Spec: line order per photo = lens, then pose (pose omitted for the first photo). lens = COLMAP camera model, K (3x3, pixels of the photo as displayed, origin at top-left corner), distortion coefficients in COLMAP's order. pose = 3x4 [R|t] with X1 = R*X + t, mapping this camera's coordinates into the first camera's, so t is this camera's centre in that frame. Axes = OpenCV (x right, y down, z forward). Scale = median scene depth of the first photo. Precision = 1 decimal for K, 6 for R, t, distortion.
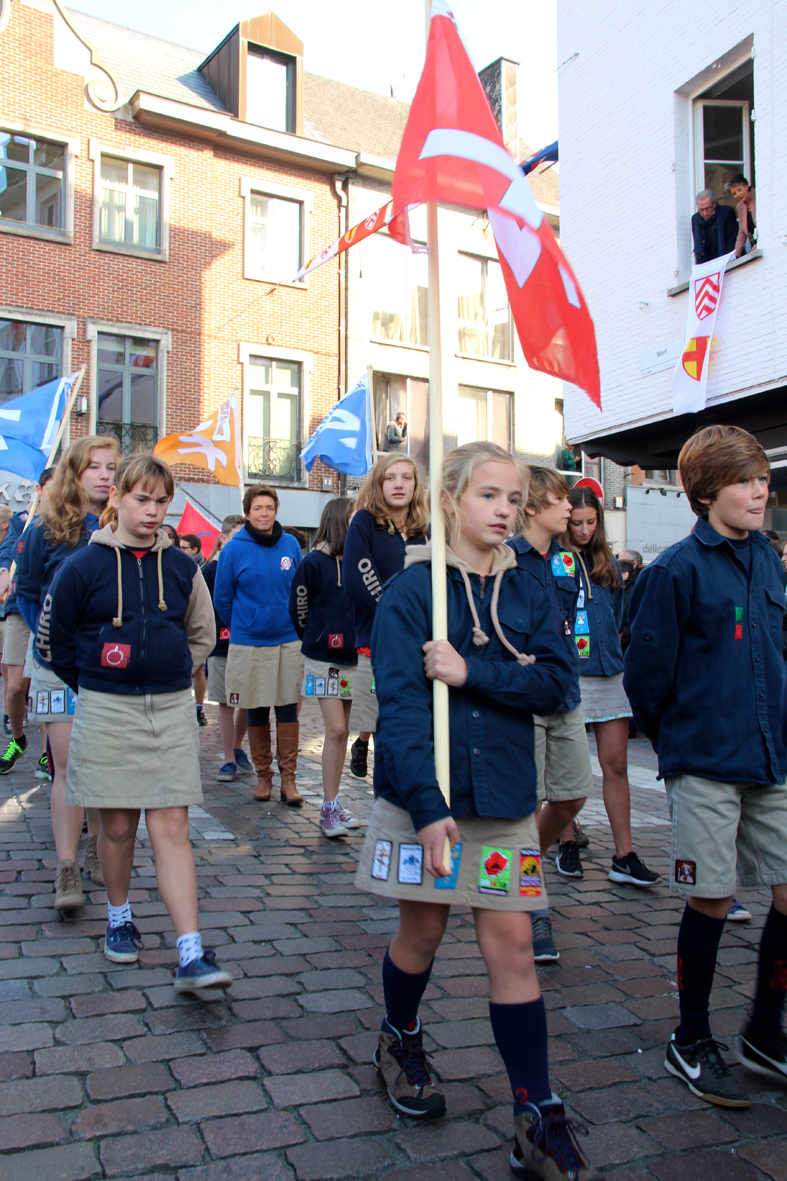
lens RADIAL K [[1049.5, 0, 393.5], [0, 1049.5, 590.5], [0, 0, 1]] dist [-0.159653, 0.224723]
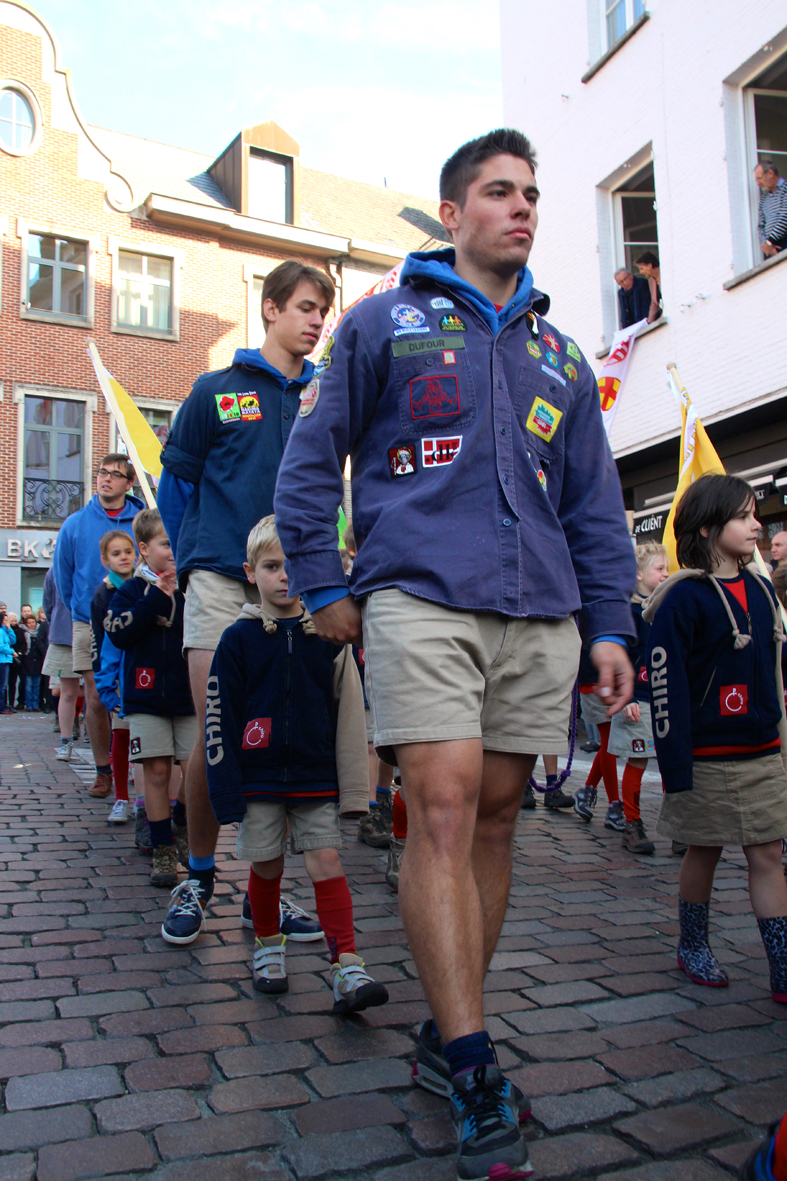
lens RADIAL K [[1018.2, 0, 393.5], [0, 1018.2, 590.5], [0, 0, 1]] dist [-0.162401, 0.188079]
pose [[0.999440, -0.023452, -0.023885, 0.033408], [0.022014, 0.998029, -0.058767, 0.018730], [0.025216, 0.058208, 0.997986, -0.061441]]
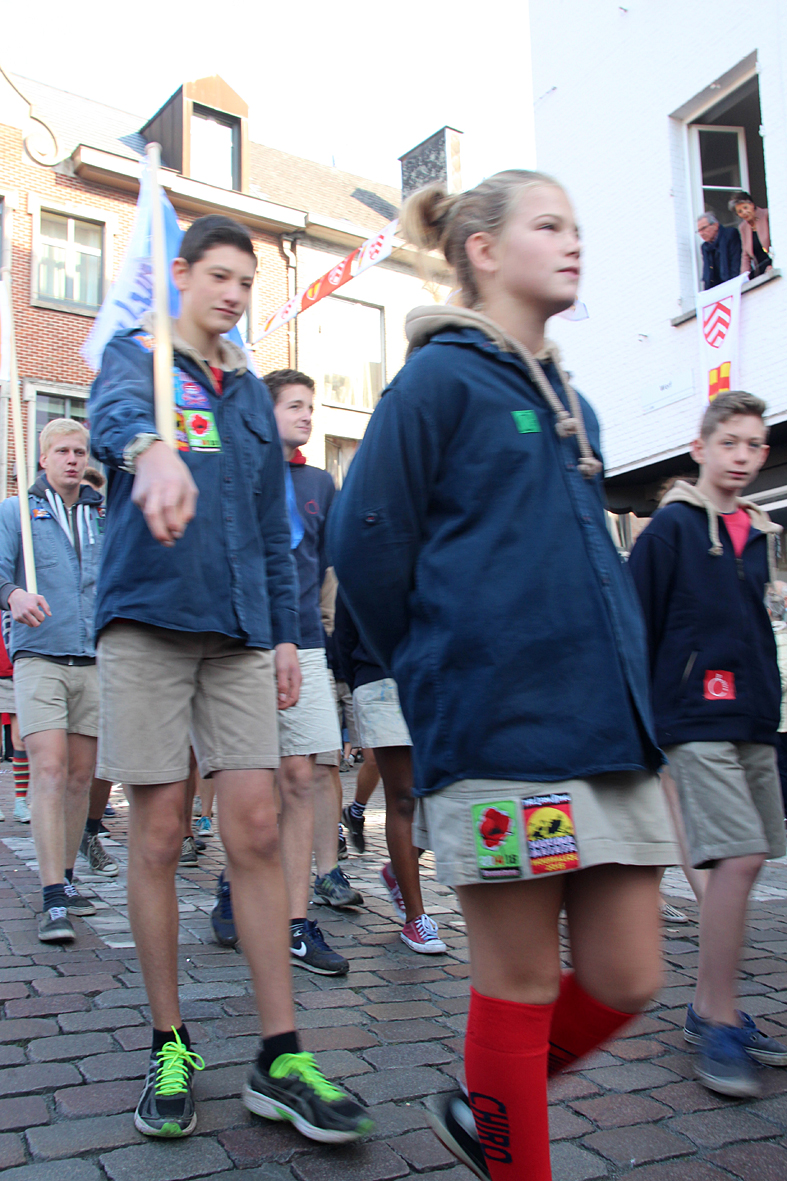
lens RADIAL K [[1049.5, 0, 393.5], [0, 1049.5, 590.5], [0, 0, 1]] dist [-0.159653, 0.224723]
pose [[0.997407, -0.017908, 0.069710, -0.030393], [0.023533, 0.996458, -0.080730, 0.012910], [-0.068018, 0.082161, 0.994295, 0.058878]]
